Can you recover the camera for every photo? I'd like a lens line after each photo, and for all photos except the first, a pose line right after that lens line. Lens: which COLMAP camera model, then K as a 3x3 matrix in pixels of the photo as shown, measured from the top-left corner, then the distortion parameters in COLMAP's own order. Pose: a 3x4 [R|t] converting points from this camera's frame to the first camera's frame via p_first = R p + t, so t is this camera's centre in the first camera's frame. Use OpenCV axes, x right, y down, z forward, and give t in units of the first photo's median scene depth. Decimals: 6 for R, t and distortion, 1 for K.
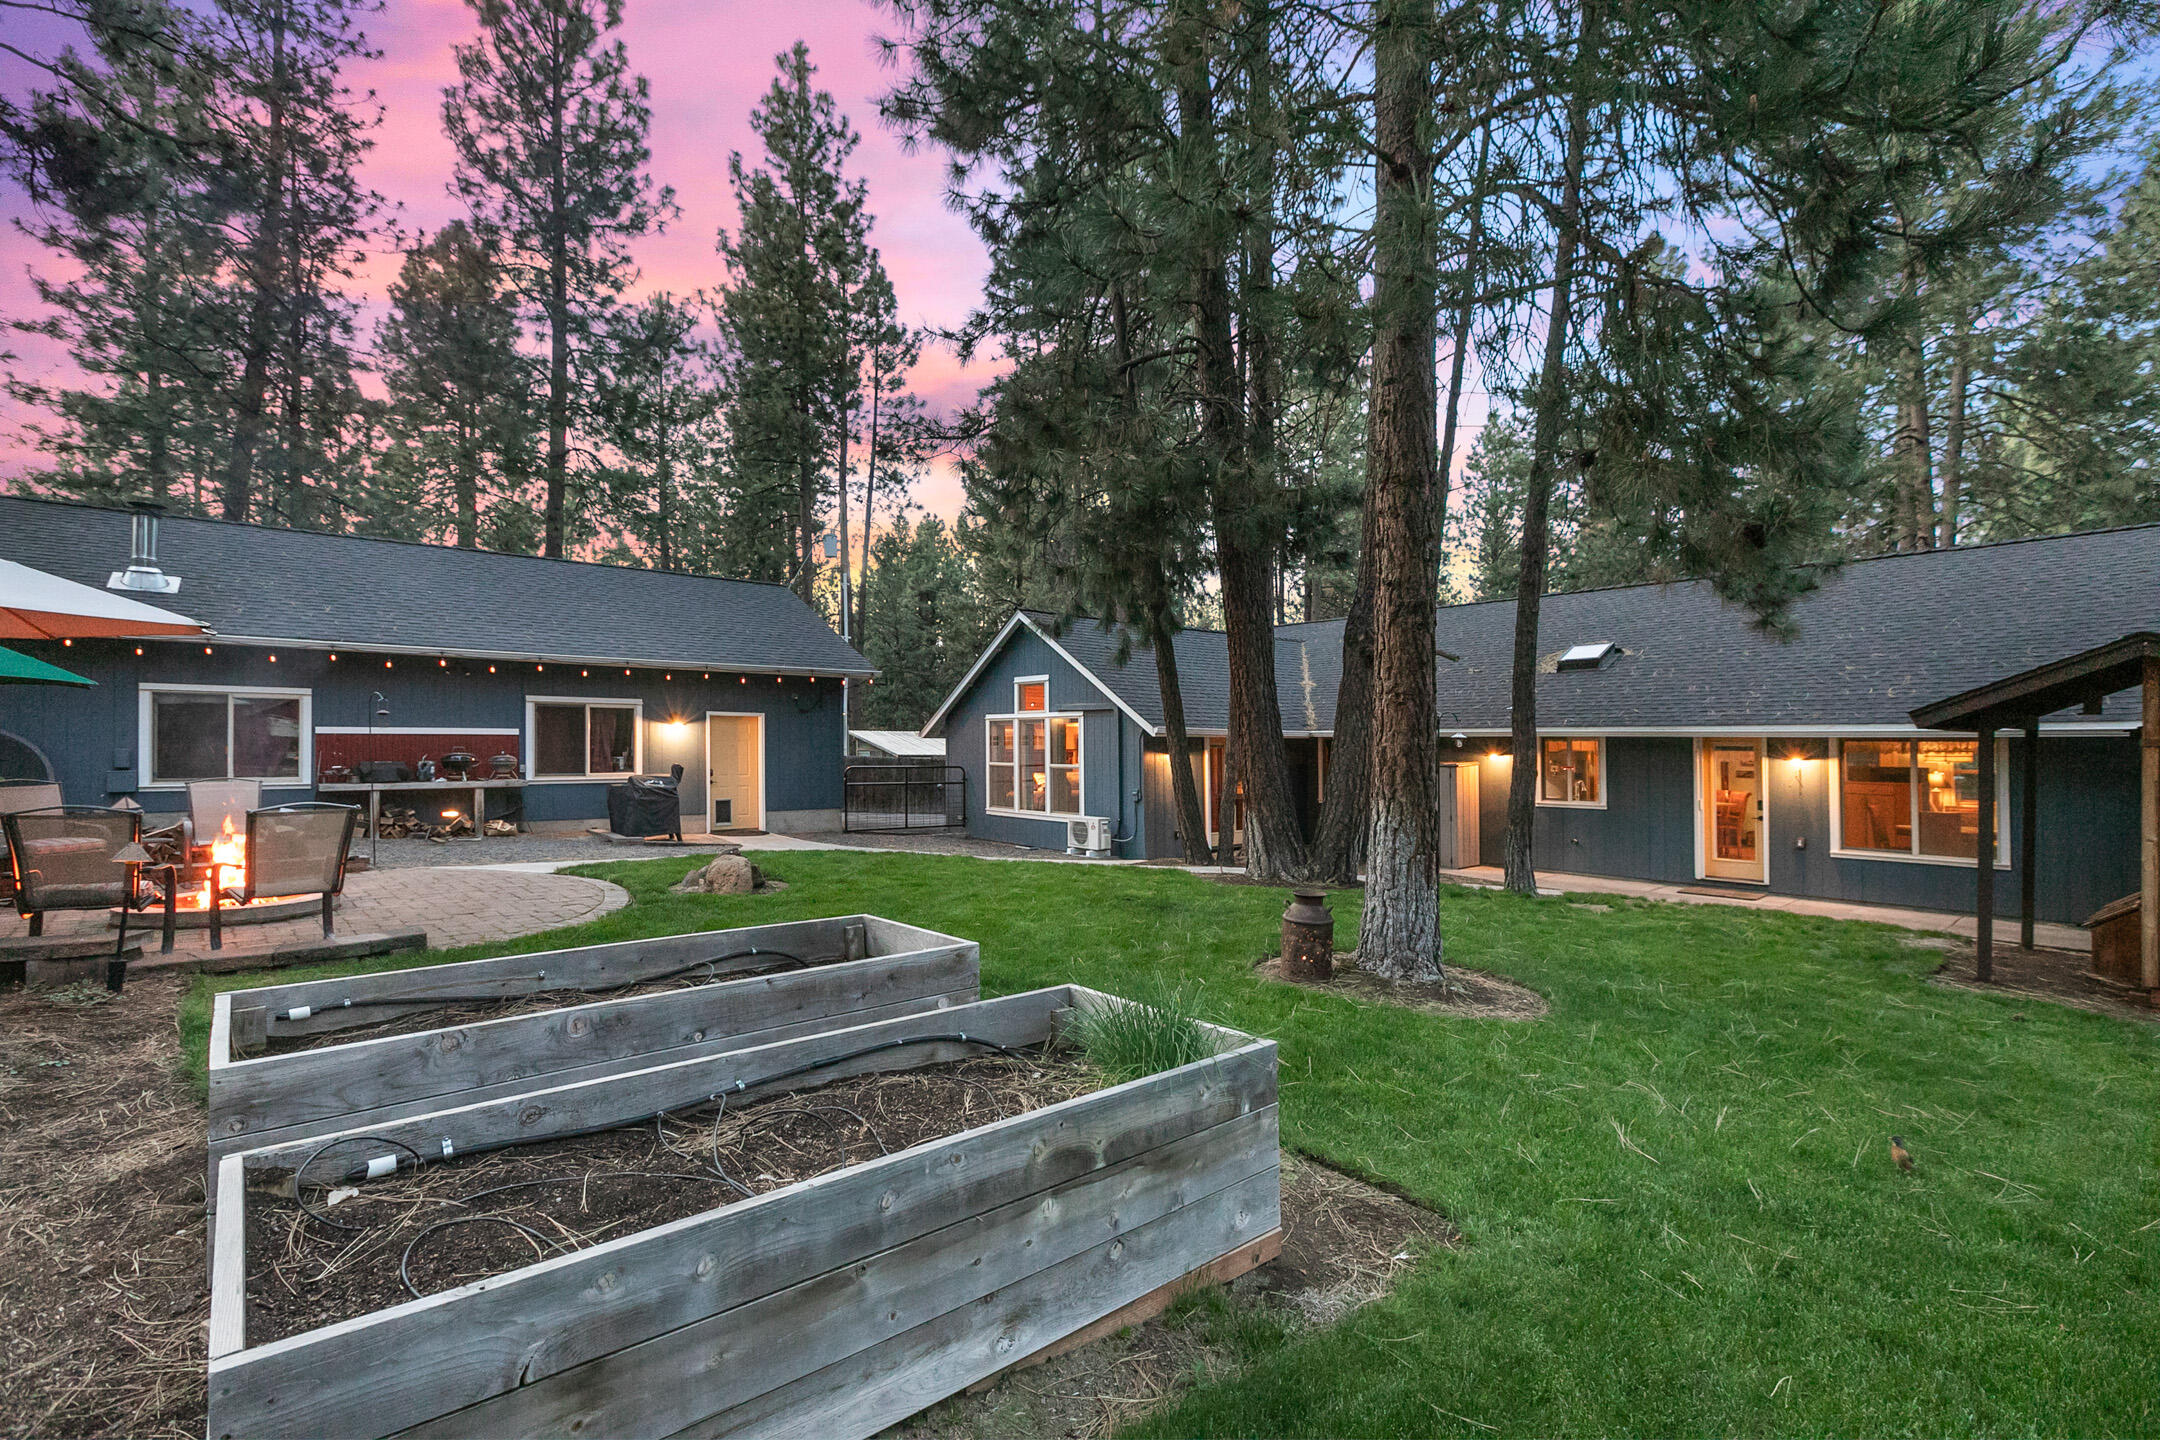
lens RADIAL K [[969.4, 0, 1080.0], [0, 969.4, 720.0], [0, 0, 1]] dist [0.001982, 0.000695]
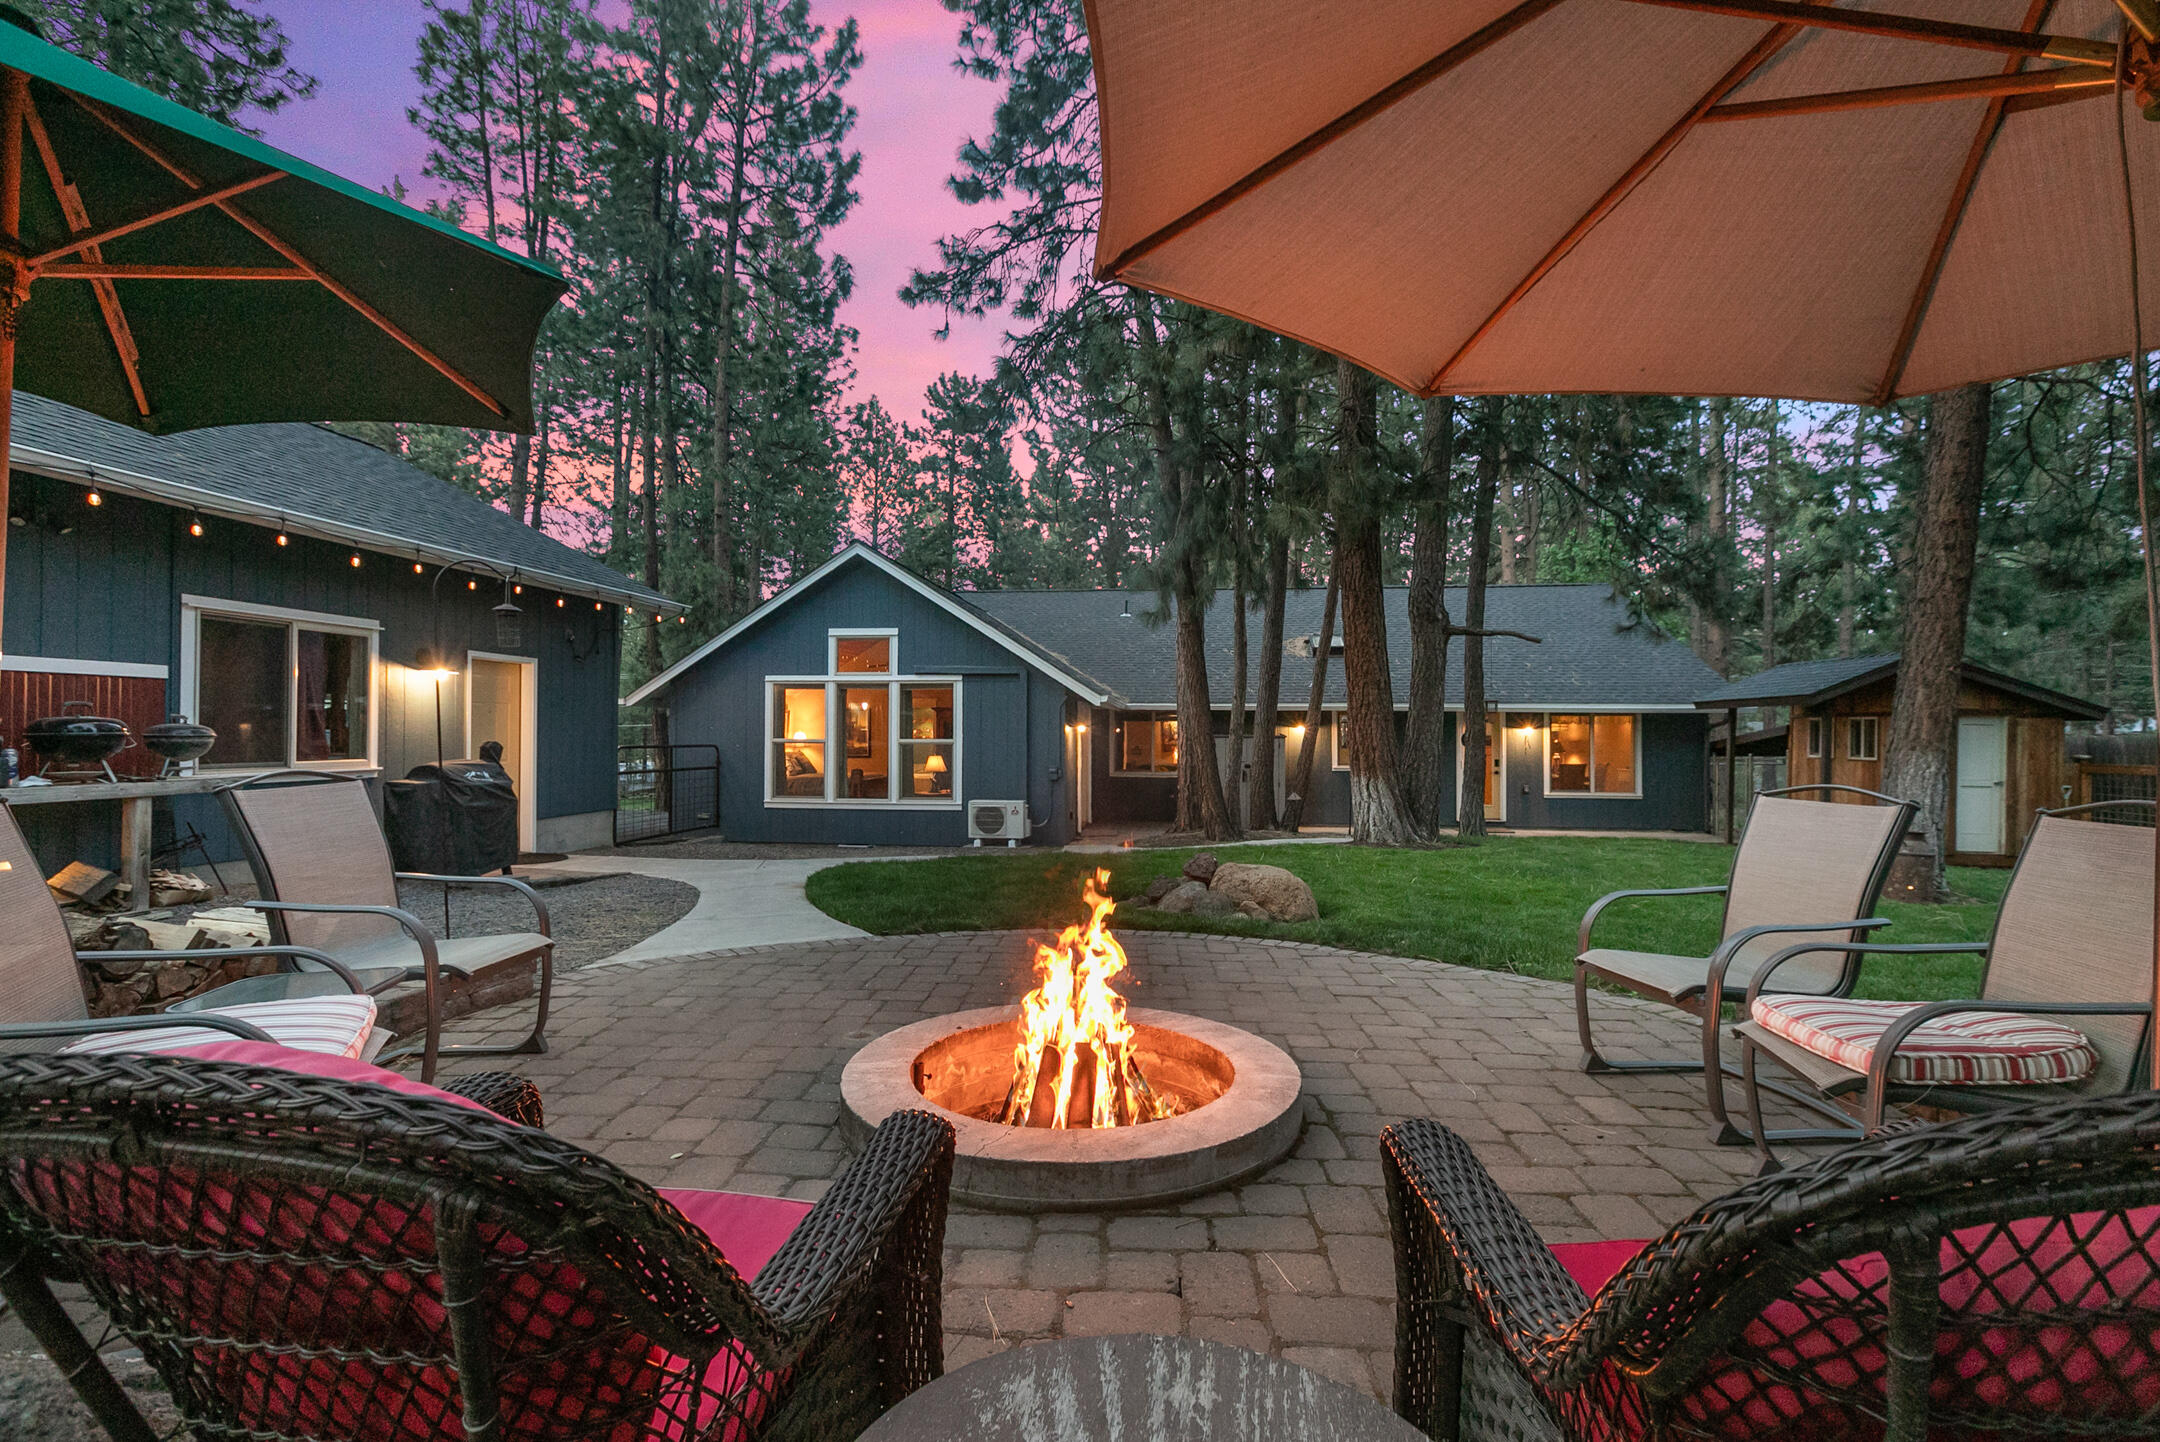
lens RADIAL K [[969.4, 0, 1080.0], [0, 969.4, 721.0], [0, 0, 1]] dist [0.001982, 0.000695]
pose [[0.727838, 0.004157, 0.685736, -0.552791], [-0.016910, 0.999786, 0.011888, 0.020924], [-0.685540, -0.020248, 0.727753, 0.366728]]
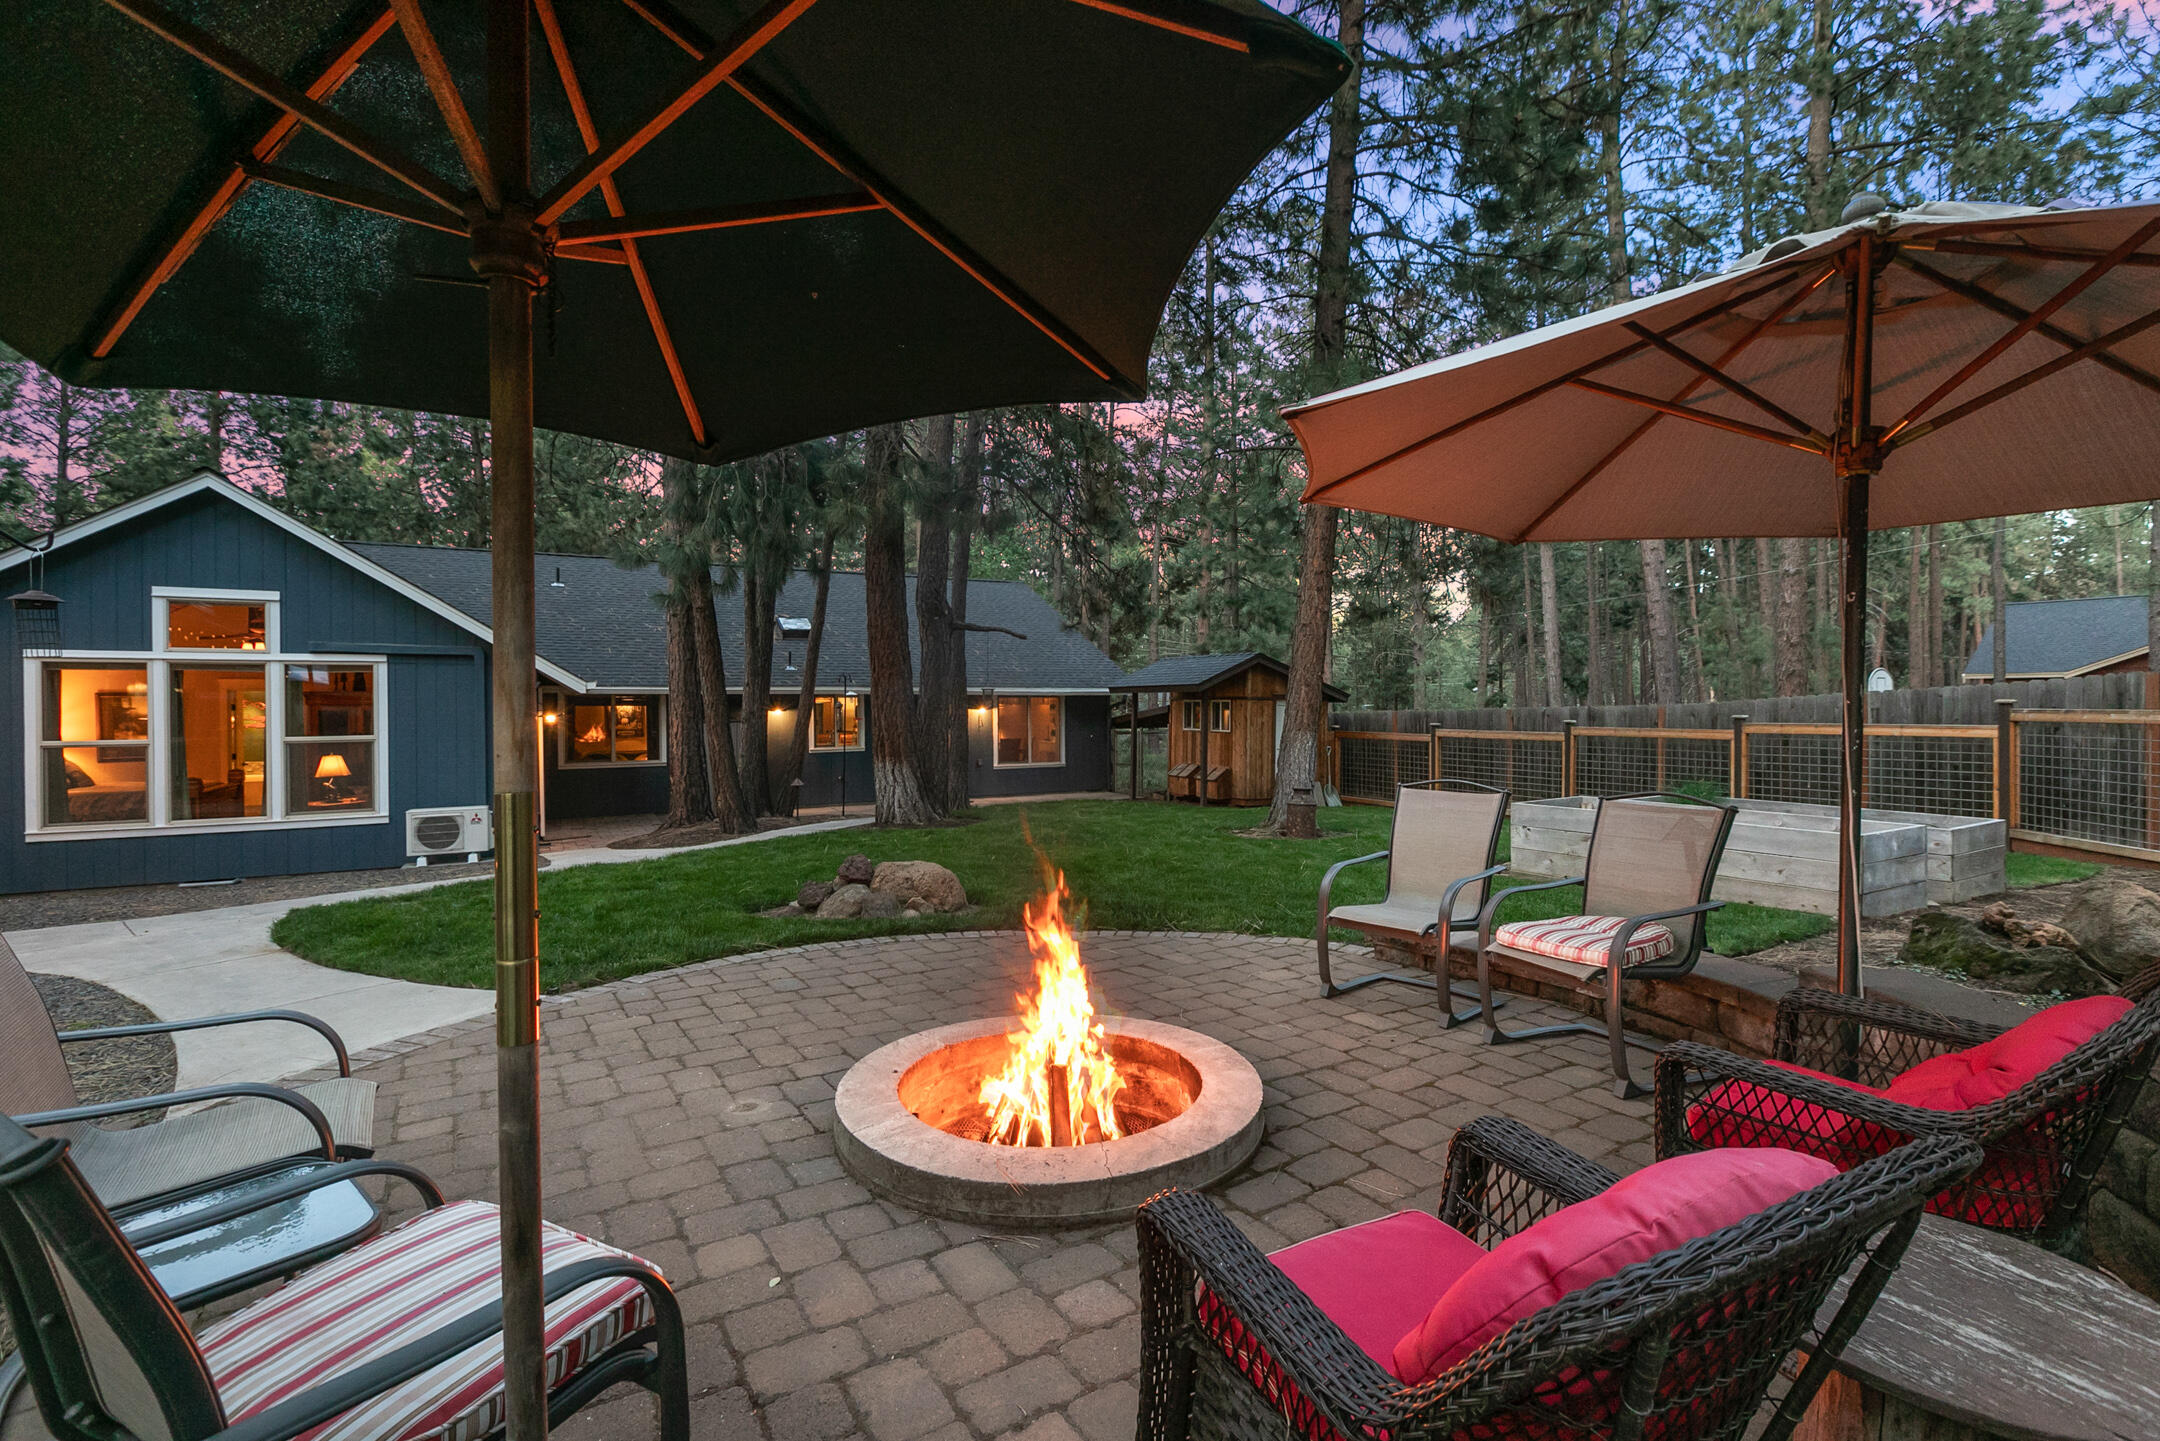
lens RADIAL K [[956.7, 0, 1080.0], [0, 956.7, 720.5], [0, 0, 1]] dist [-0.000201, 0.000575]
pose [[0.200784, -0.025230, 0.979310, -0.612218], [-0.016823, 0.999432, 0.029198, 0.009811], [-0.979491, -0.022338, 0.200246, 0.450789]]
